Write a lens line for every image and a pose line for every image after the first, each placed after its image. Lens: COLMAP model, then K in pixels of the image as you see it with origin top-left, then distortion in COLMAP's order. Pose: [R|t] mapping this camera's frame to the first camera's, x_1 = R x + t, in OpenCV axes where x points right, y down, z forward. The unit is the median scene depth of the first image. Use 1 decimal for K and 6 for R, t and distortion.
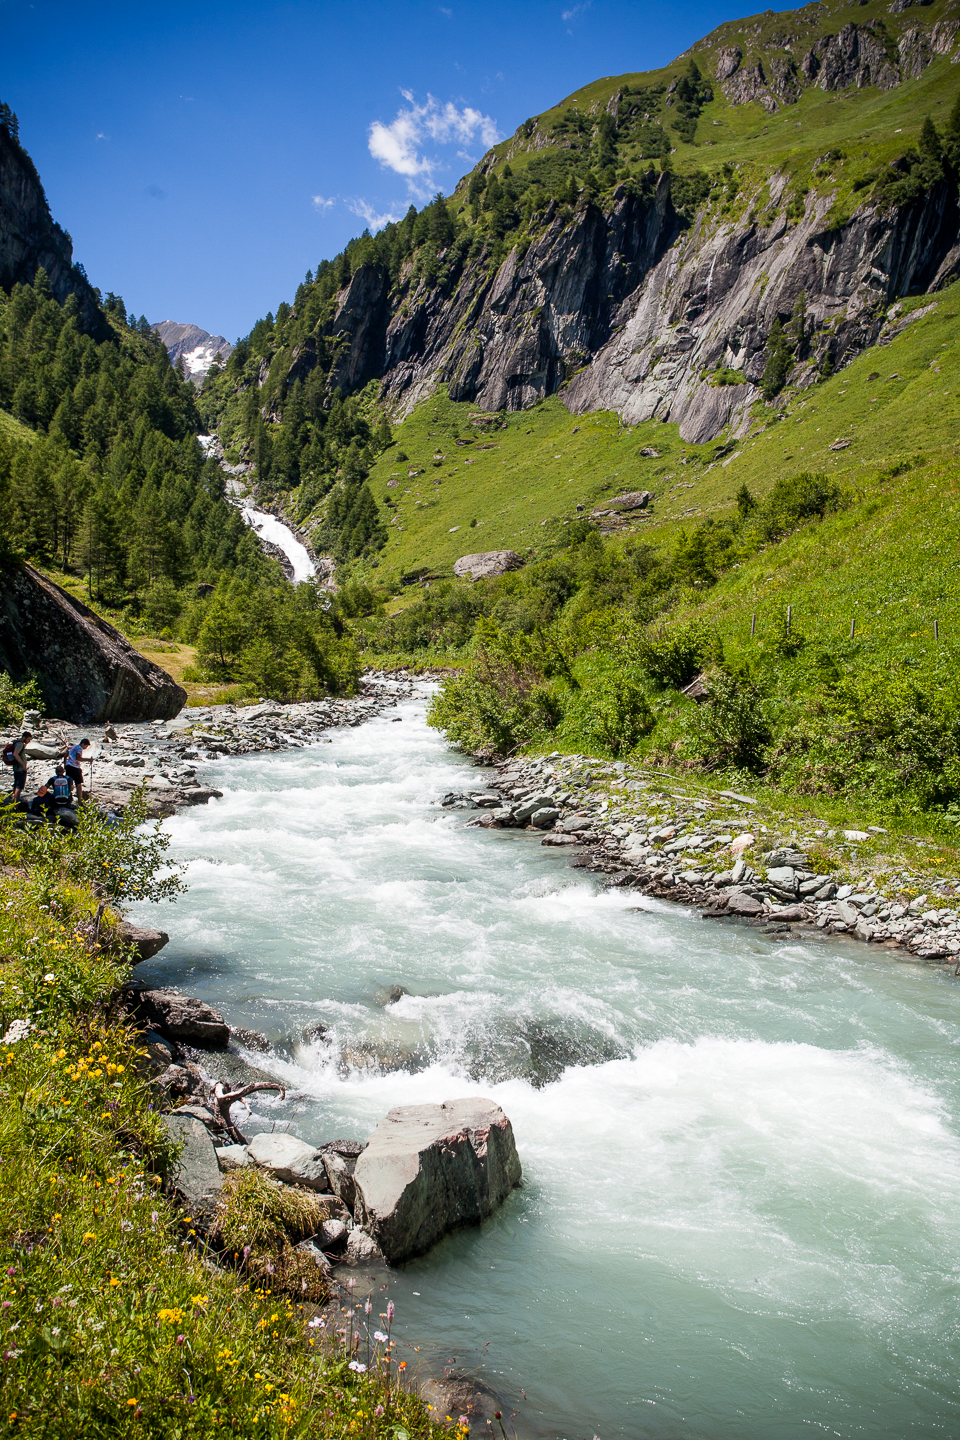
lens RADIAL K [[1519.3, 0, 474.9], [0, 1519.3, 737.3], [0, 0, 1]] dist [0.011173, 0.105413]
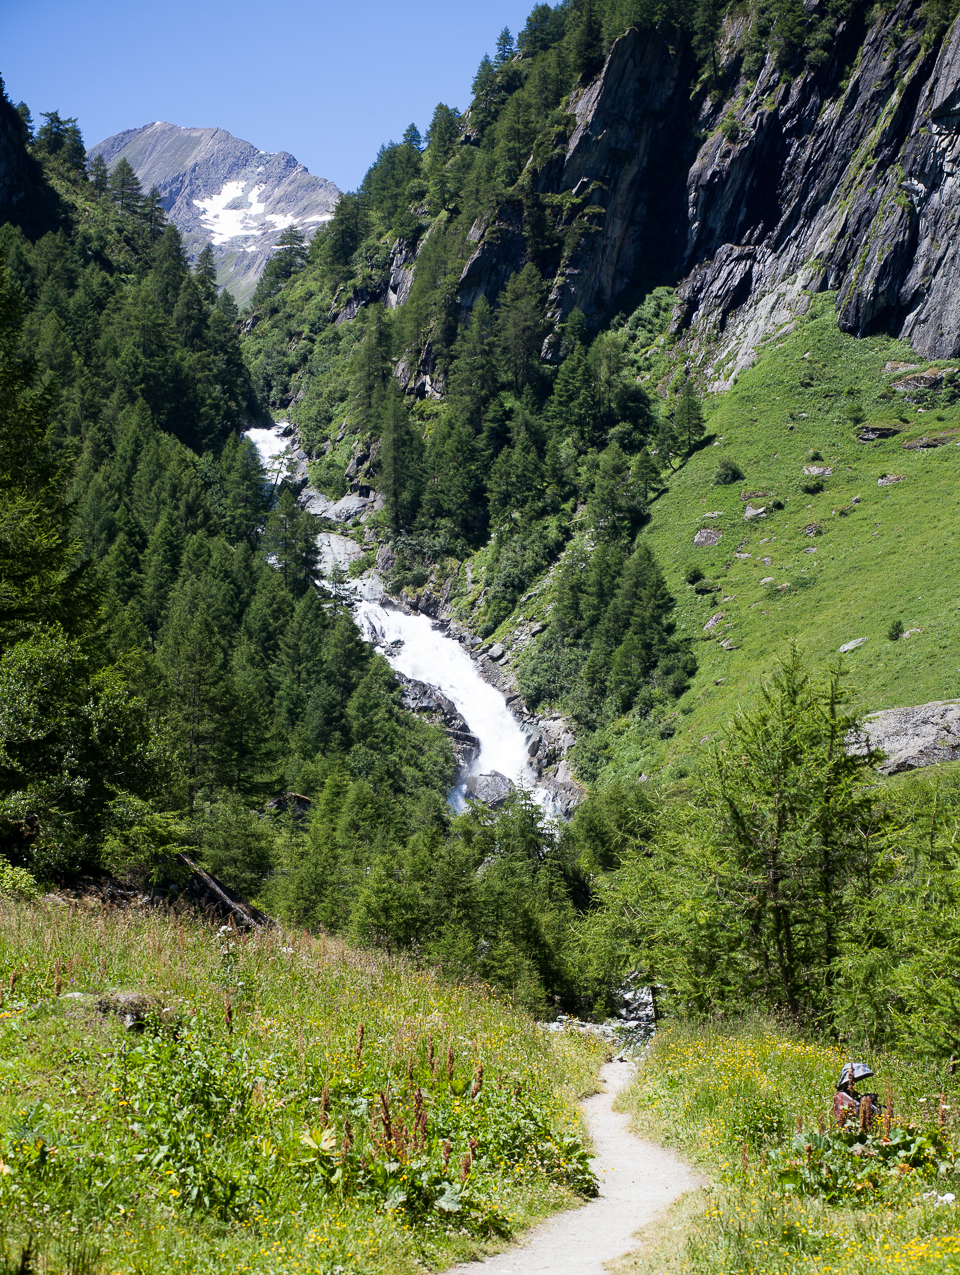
lens RADIAL K [[2535.5, 0, 480.0], [0, 2535.5, 637.5], [0, 0, 1]] dist [-0.025775, -0.443780]
pose [[0.991731, -0.027129, -0.125435, -0.029951], [0.004706, 0.984432, -0.175703, -0.016207], [0.128249, 0.173660, 0.976419, 0.317609]]
